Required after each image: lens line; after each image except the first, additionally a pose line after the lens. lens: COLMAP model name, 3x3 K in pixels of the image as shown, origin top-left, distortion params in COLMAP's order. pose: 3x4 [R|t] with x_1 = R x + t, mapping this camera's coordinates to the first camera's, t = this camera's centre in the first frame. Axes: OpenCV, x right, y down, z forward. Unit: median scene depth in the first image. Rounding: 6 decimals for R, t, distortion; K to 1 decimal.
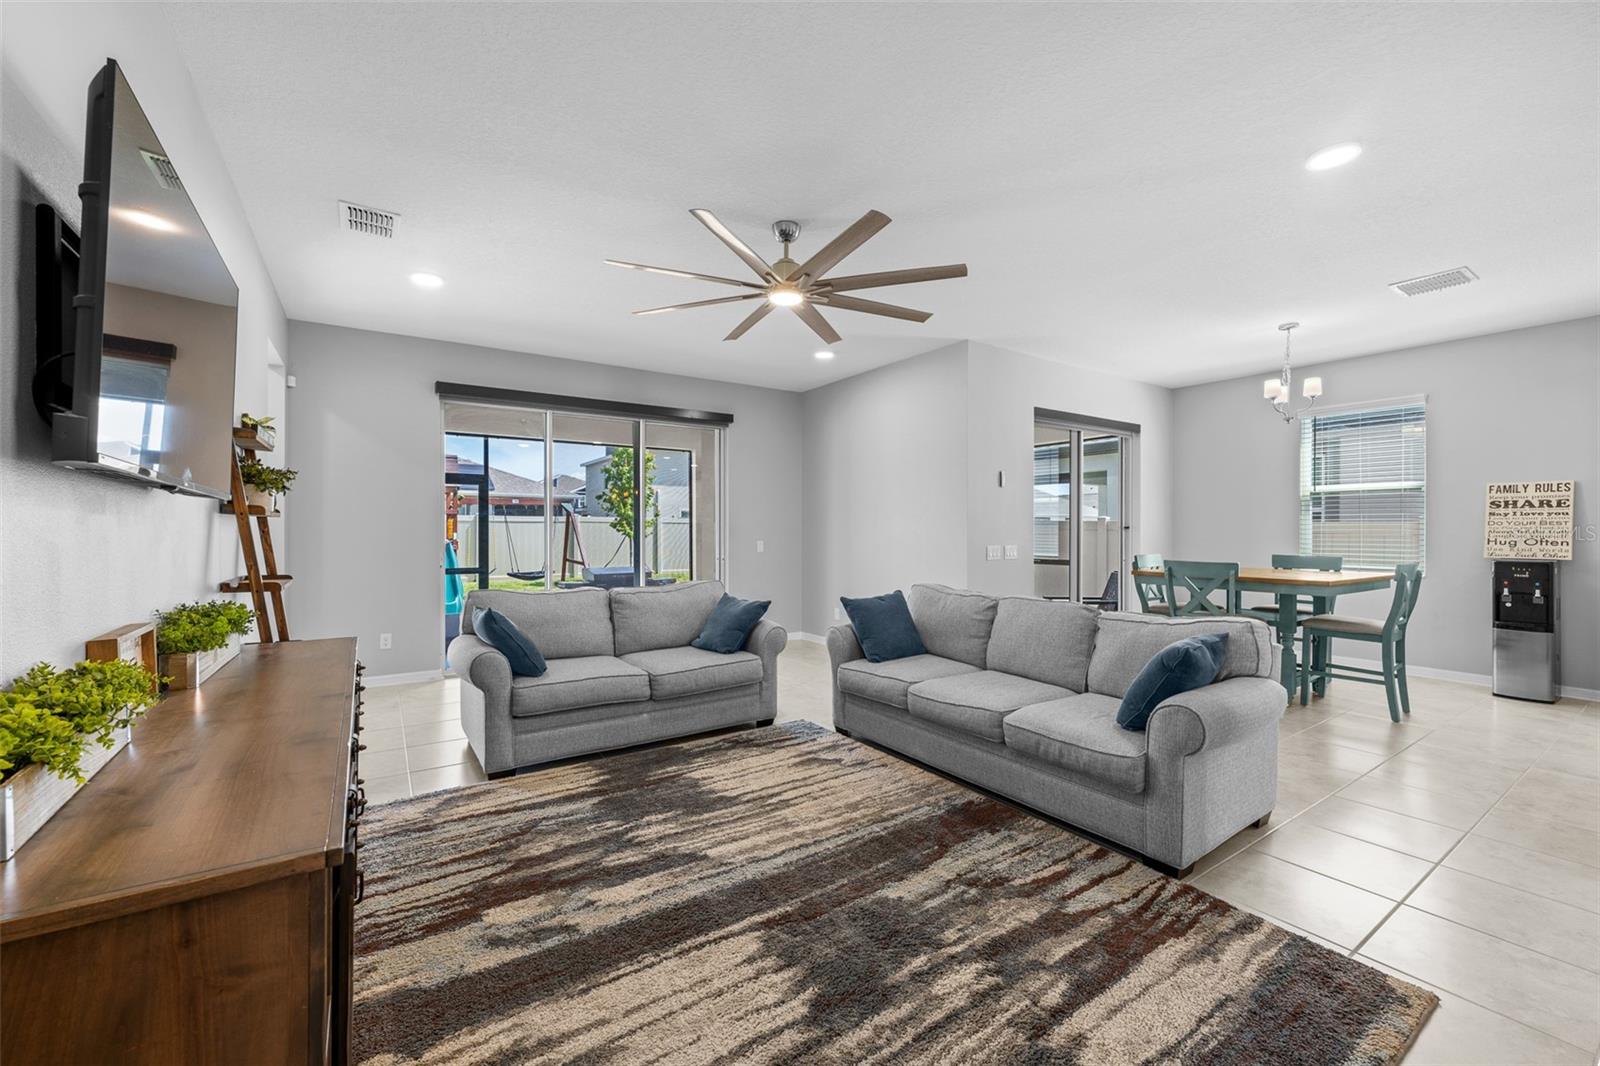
lens RADIAL K [[637.4, 0, 799.0], [0, 637.4, 530.1], [0, 0, 1]] dist [0.000258, 0.000153]
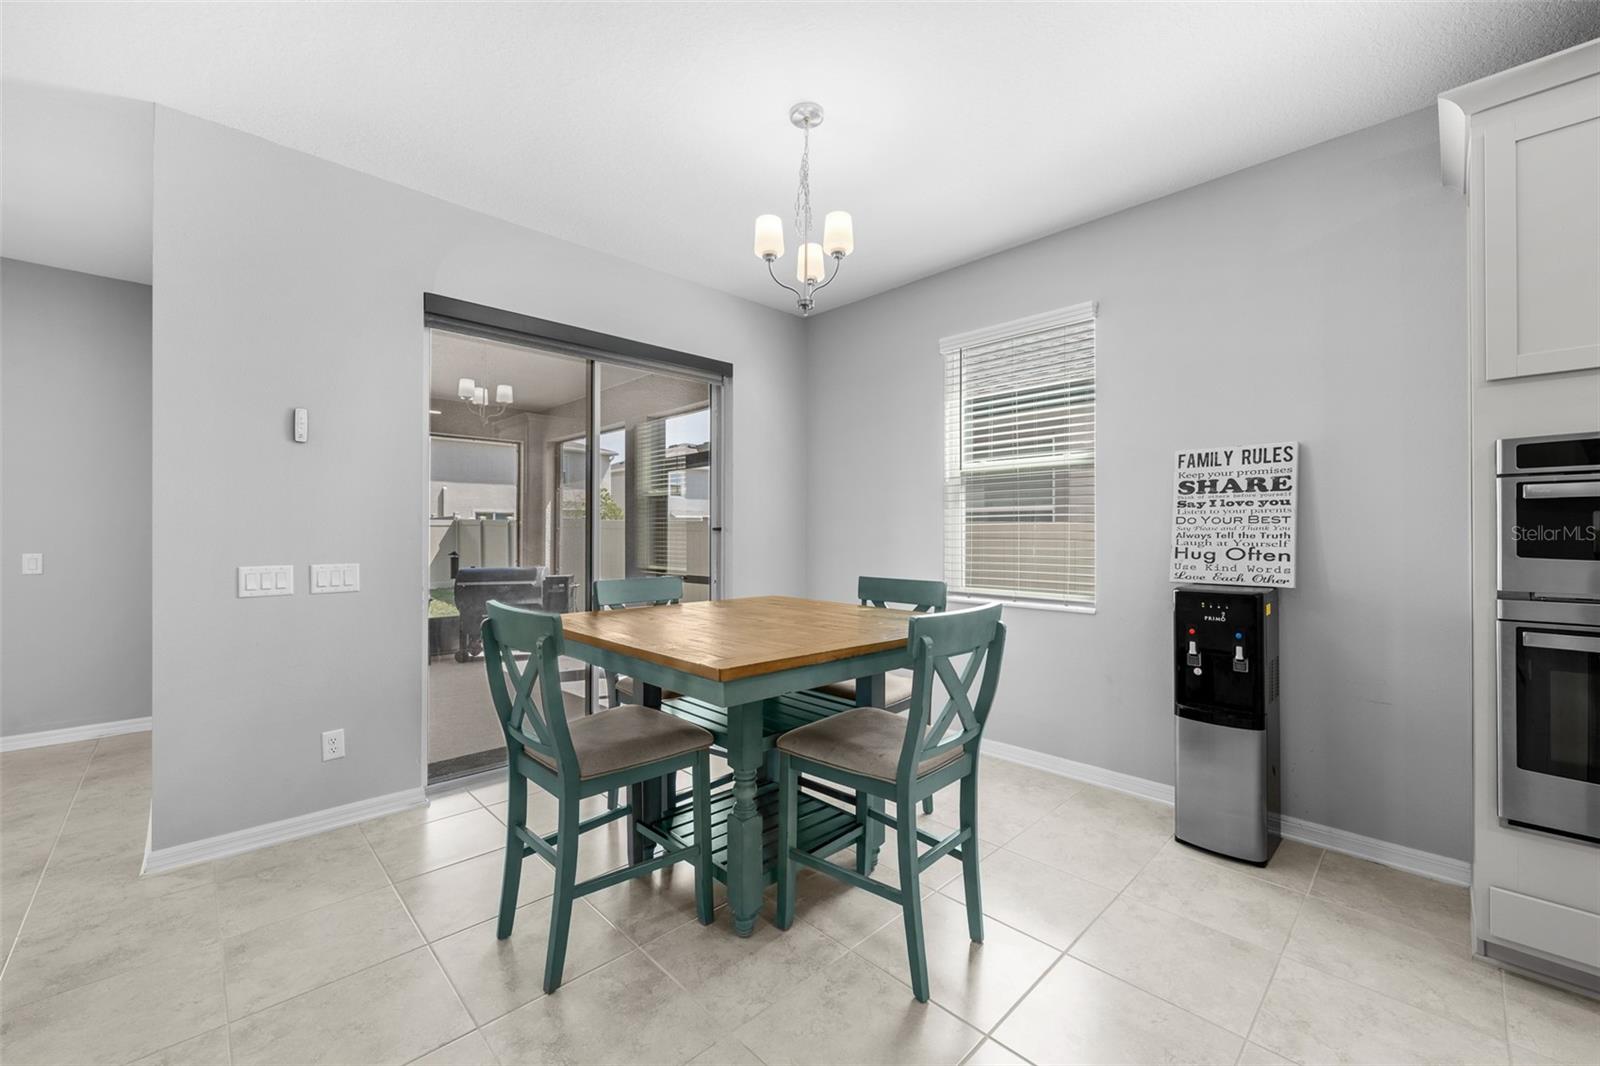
lens RADIAL K [[637.4, 0, 799.0], [0, 637.4, 530.1], [0, 0, 1]] dist [0.000258, 0.000153]
pose [[0.983877, 0.000911, 0.178844, 0.706972], [0.000306, 0.999977, -0.006780, 0.001543], [-0.178846, 0.006726, 0.983854, 0.547526]]
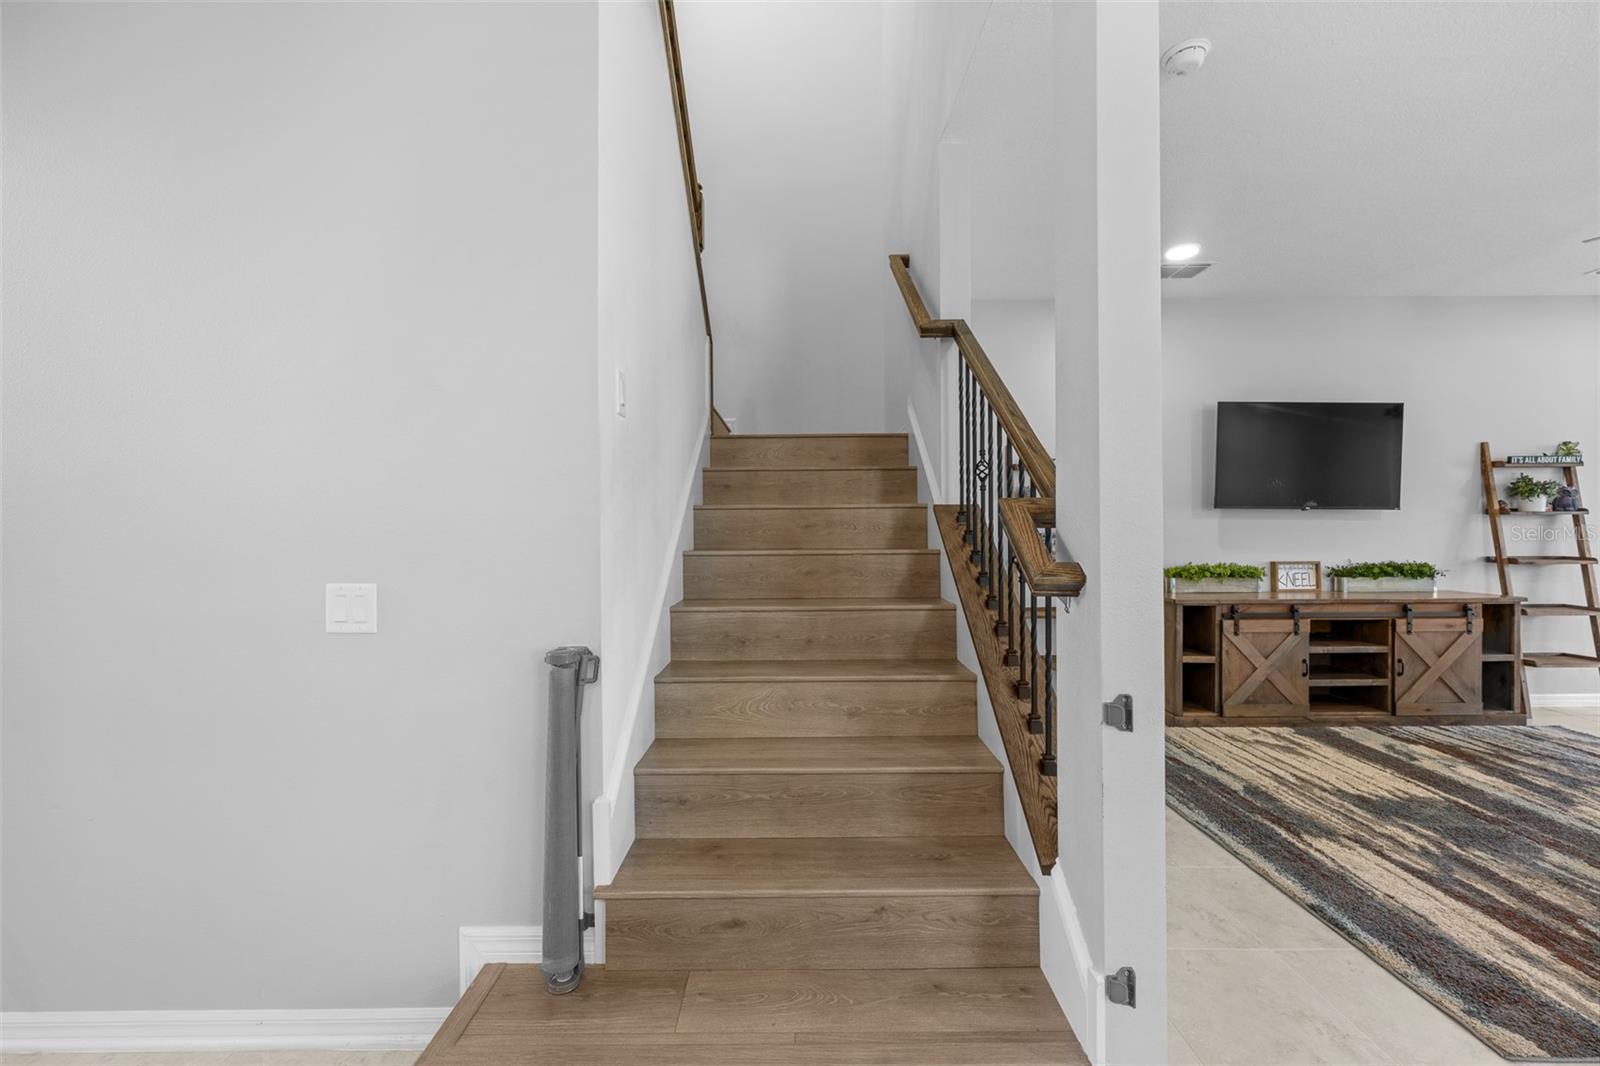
lens RADIAL K [[631.2, 0, 800.0], [0, 631.2, 533.0], [0, 0, 1]] dist [-0.000774, 0.000079]
pose [[-0.559670, 0.006292, -0.828691, 0.823630], [0.005352, 0.999978, 0.003977, 0.002871], [0.828698, -0.002210, -0.559692, 0.248909]]
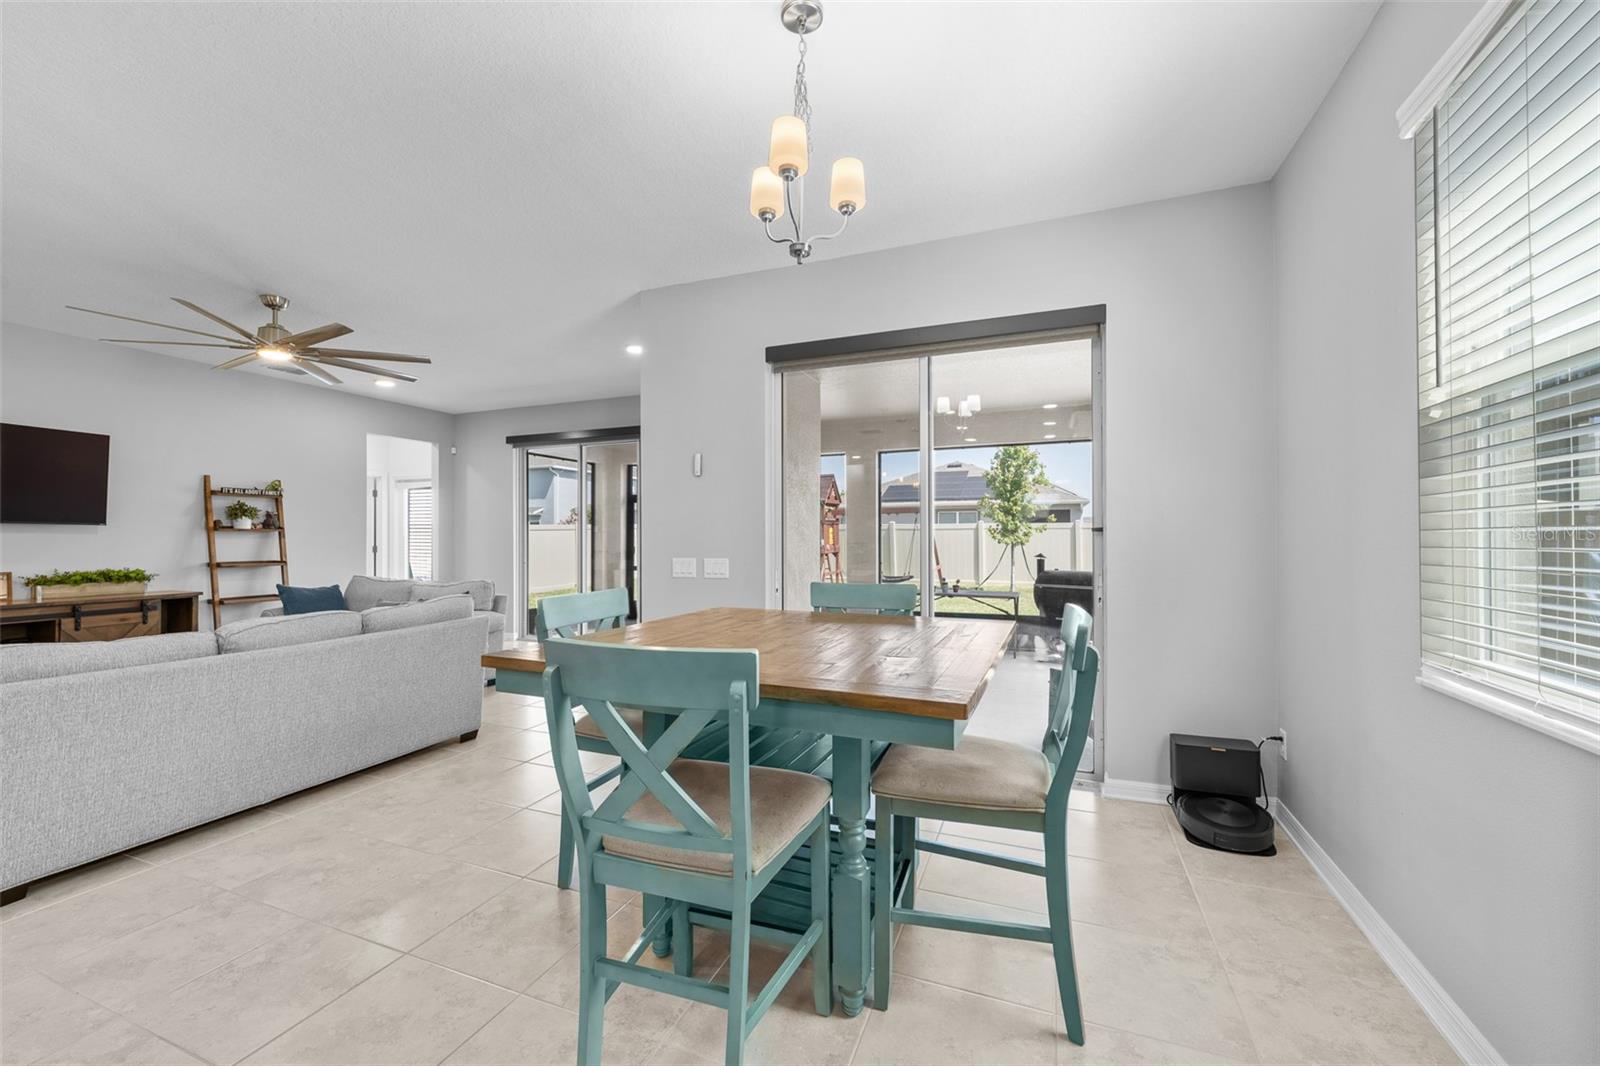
lens RADIAL K [[631.2, 0, 800.0], [0, 631.2, 533.0], [0, 0, 1]] dist [-0.000774, 0.000079]
pose [[0.563239, -0.007971, -0.826256, 1.135769], [0.002663, 0.999966, -0.007831, 0.002116], [0.826290, 0.002210, 0.563241, 0.820283]]
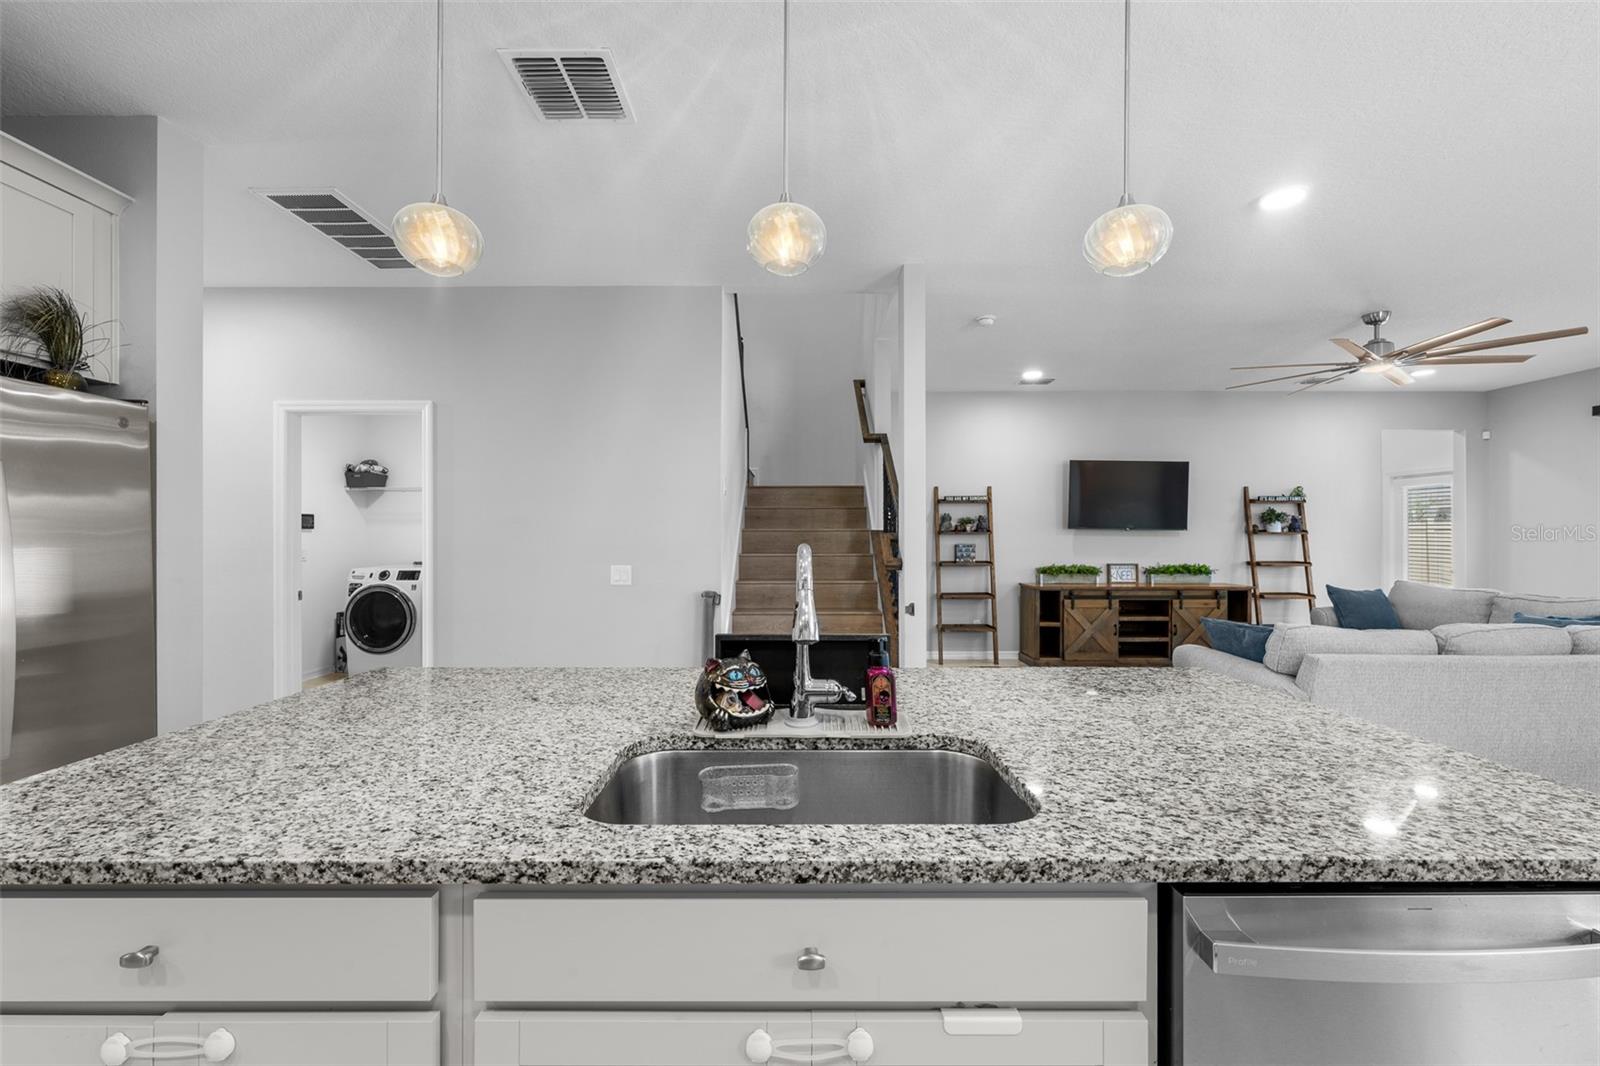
lens RADIAL K [[634.3, 0, 800.0], [0, 634.3, 533.0], [0, 0, 1]] dist [0.000321, 0.000019]
pose [[-0.558022, -0.004455, -0.829814, 1.237453], [-0.000913, 0.999988, -0.004755, -0.009304], [0.829825, -0.001896, -0.558020, 0.525582]]
